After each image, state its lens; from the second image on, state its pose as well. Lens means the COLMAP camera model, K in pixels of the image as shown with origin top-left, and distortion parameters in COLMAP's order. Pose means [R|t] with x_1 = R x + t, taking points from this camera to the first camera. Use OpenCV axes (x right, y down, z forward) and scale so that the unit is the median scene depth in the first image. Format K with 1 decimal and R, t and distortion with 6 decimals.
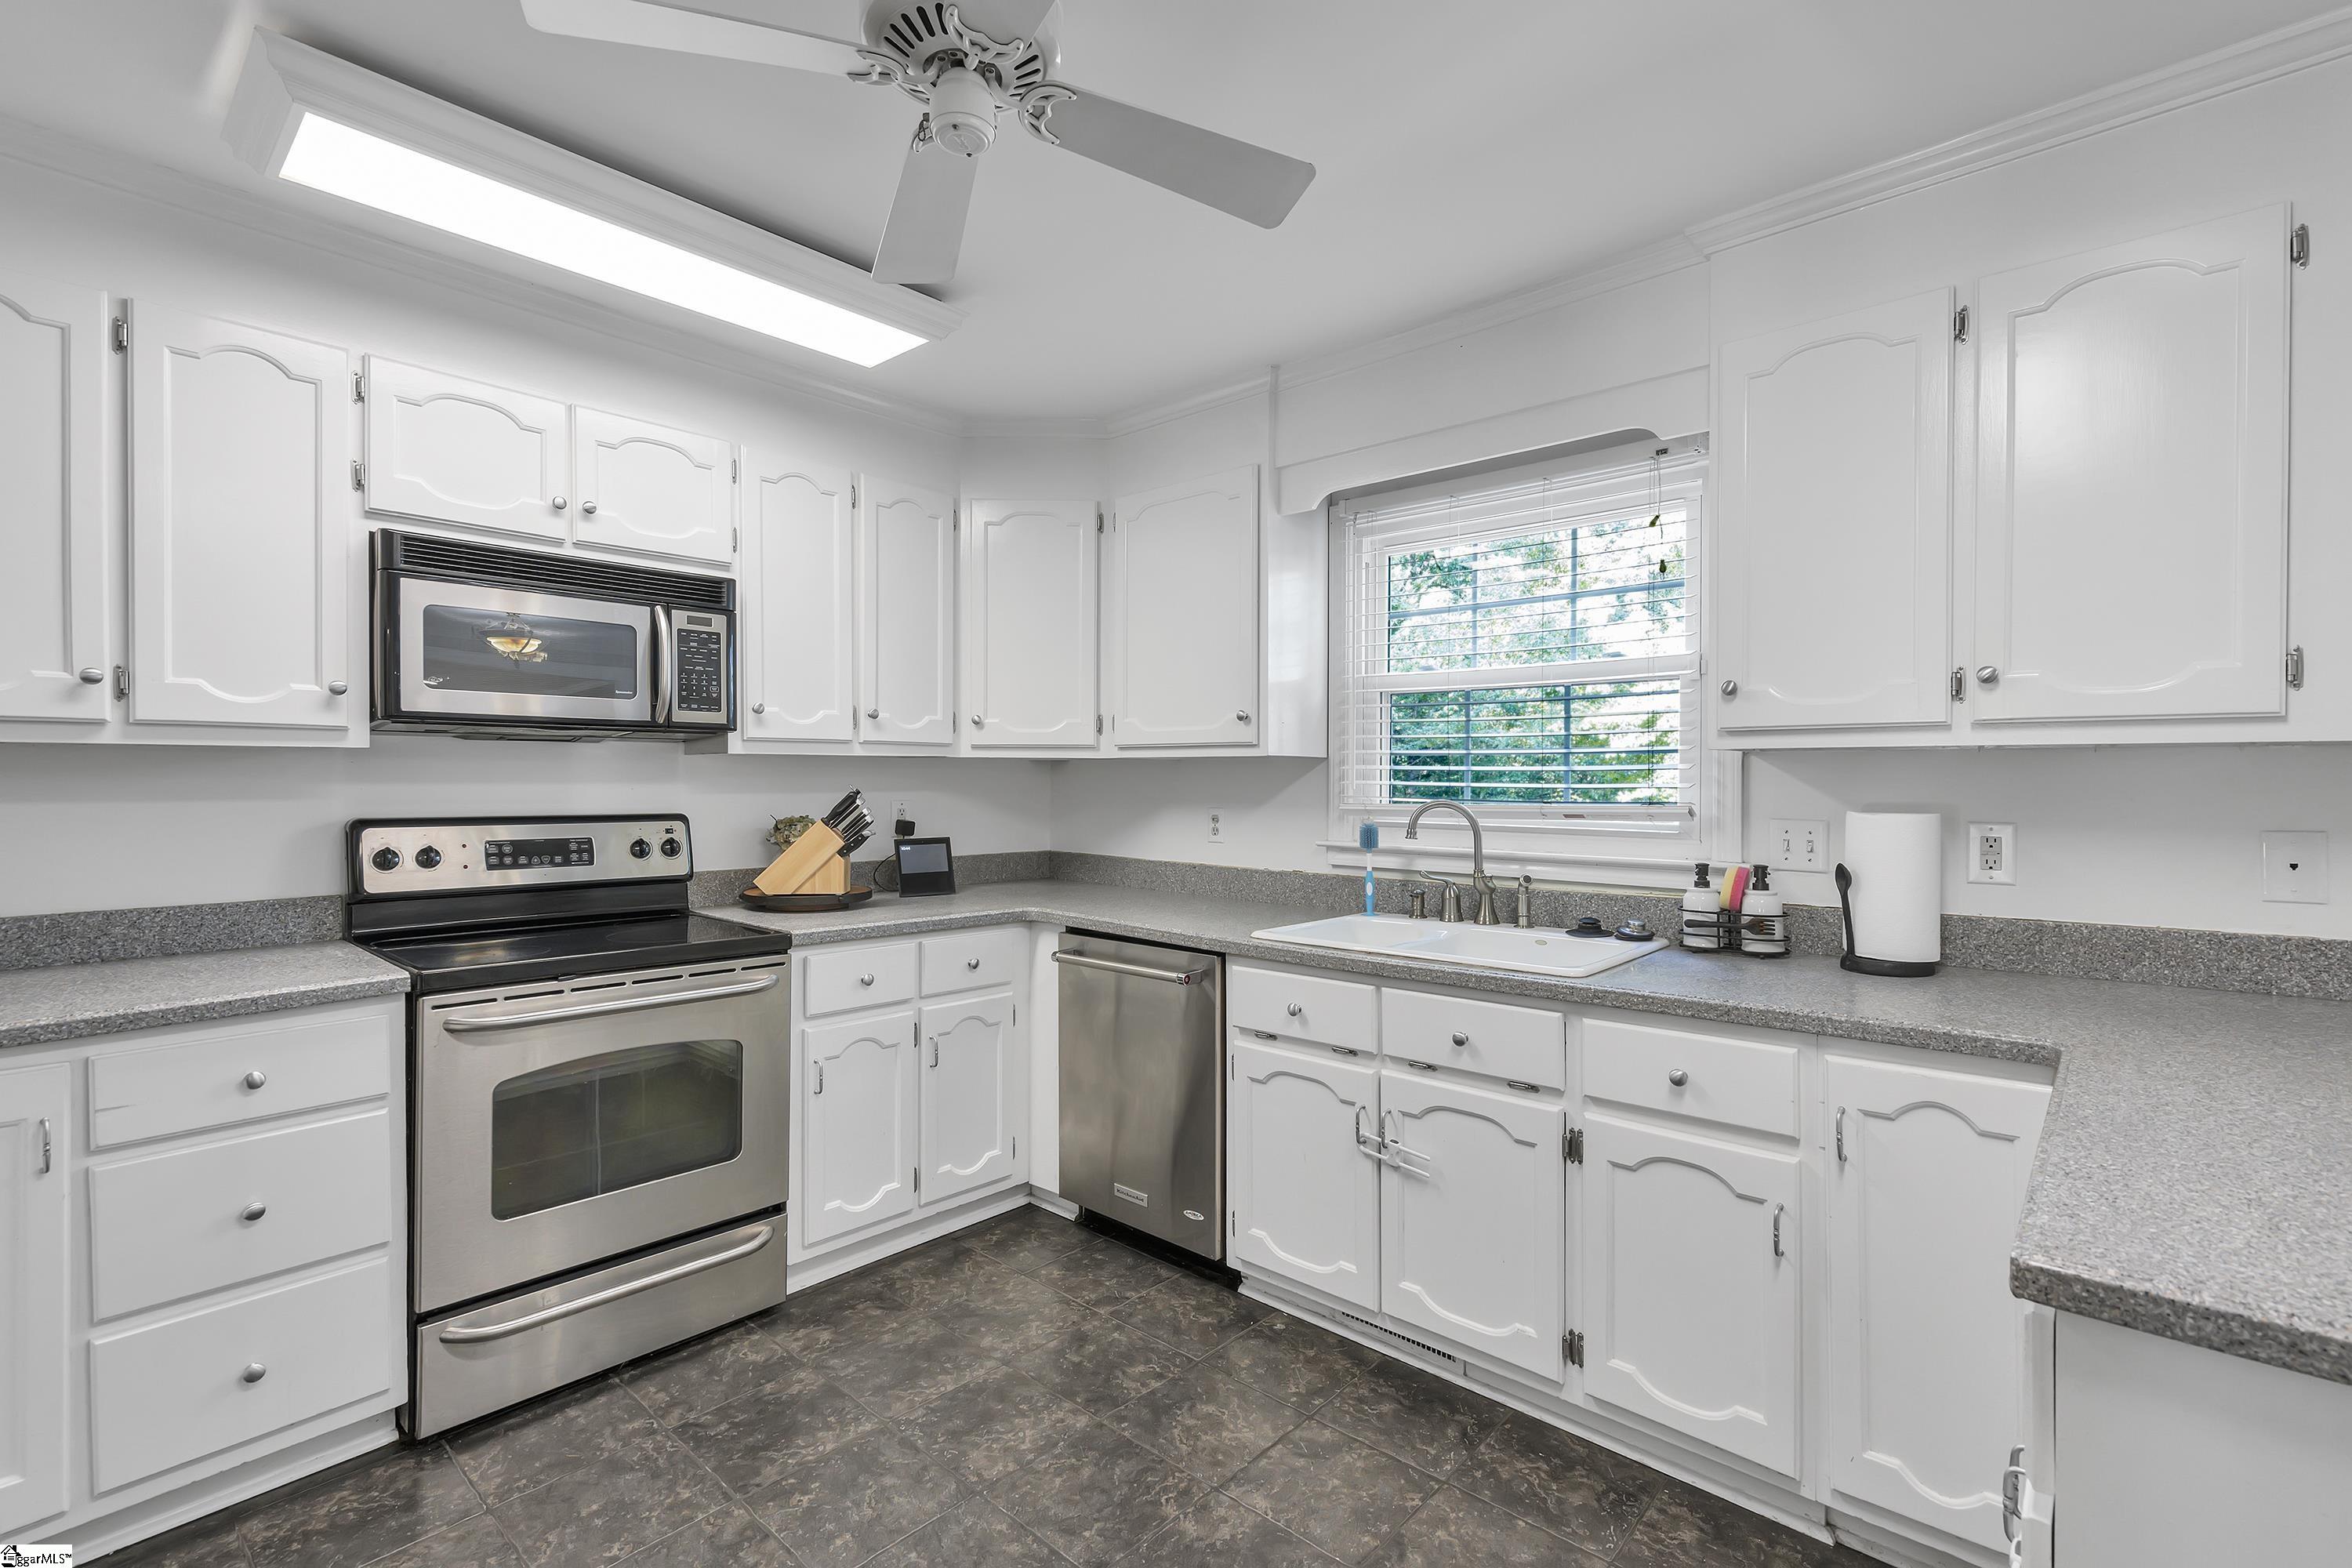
lens RADIAL K [[1062.8, 0, 1176.5], [0, 1062.8, 784.1], [0, 0, 1]] dist [-0.000992, -0.000865]
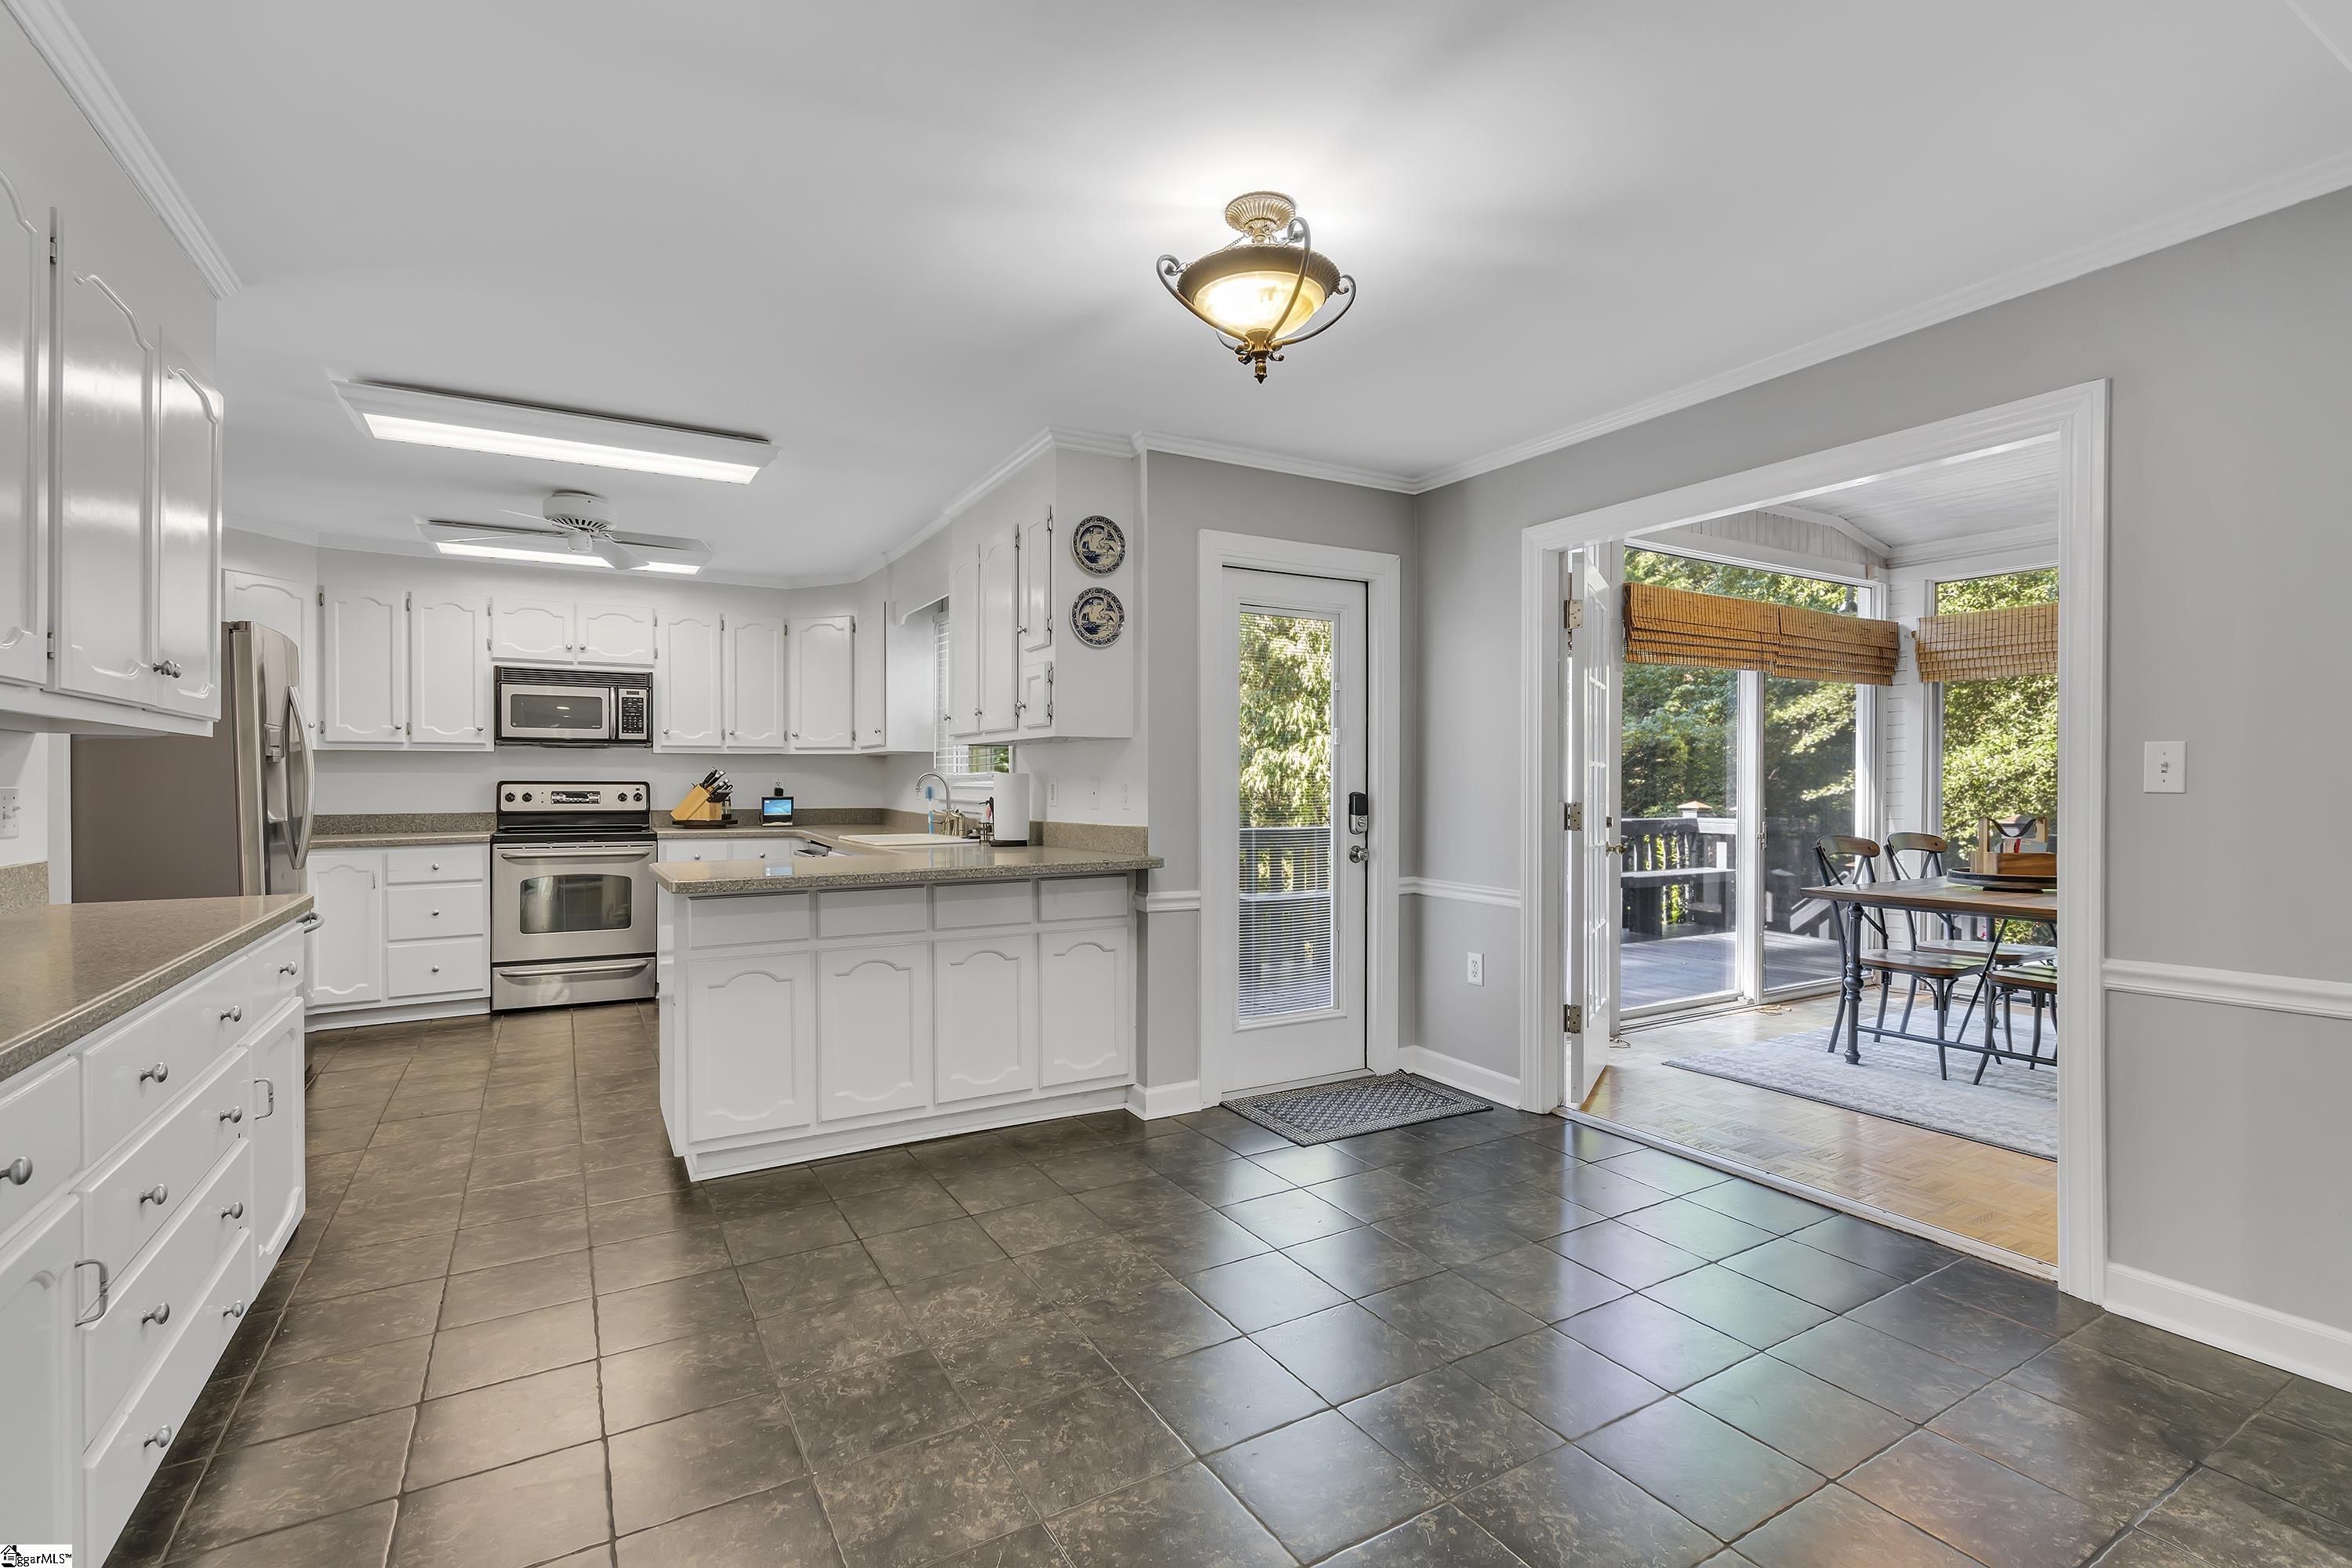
lens RADIAL K [[1065.2, 0, 1179.6], [0, 1065.2, 790.4], [0, 0, 1]] dist [0.002223, 0.001033]
pose [[0.954363, 0.000472, -0.298650, 1.422770], [0.000572, 0.999994, 0.003408, 0.046604], [0.298650, -0.003423, 0.954357, -0.856312]]
